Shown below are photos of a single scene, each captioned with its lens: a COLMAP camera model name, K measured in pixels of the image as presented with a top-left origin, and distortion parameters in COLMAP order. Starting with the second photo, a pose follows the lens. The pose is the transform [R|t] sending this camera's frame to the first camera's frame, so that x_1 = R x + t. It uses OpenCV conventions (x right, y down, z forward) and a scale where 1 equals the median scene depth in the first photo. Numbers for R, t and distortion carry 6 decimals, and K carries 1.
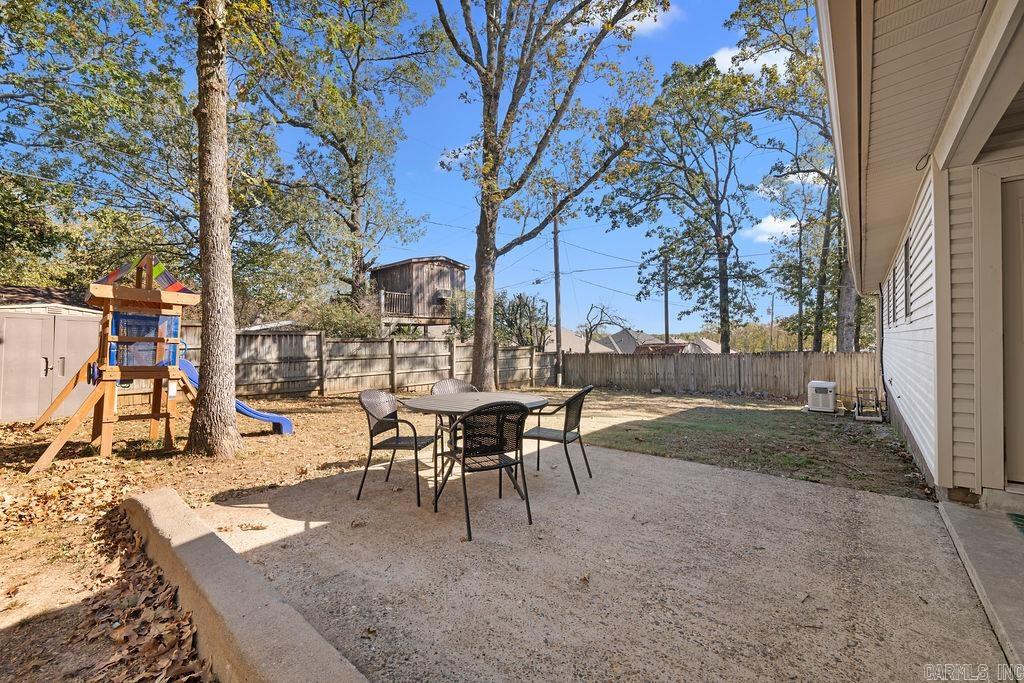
lens RADIAL K [[423.0, 0, 516.8], [0, 423.0, 337.9], [0, 0, 1]] dist [0.002724, -0.000810]
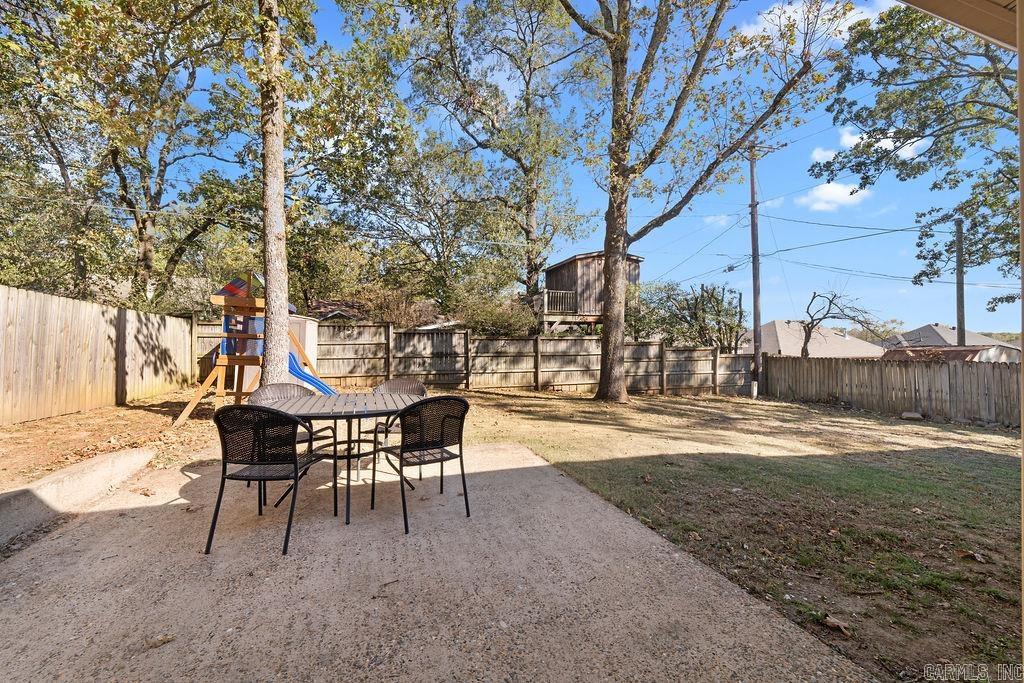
lens RADIAL K [[423.0, 0, 512.3], [0, 423.0, 337.3], [0, 0, 1]] dist [0.002724, -0.000810]
pose [[0.849986, 0.002998, -0.526797, 0.169410], [-0.002618, 0.999995, 0.001467, 0.001314], [0.526799, 0.000132, 0.849990, 0.103096]]
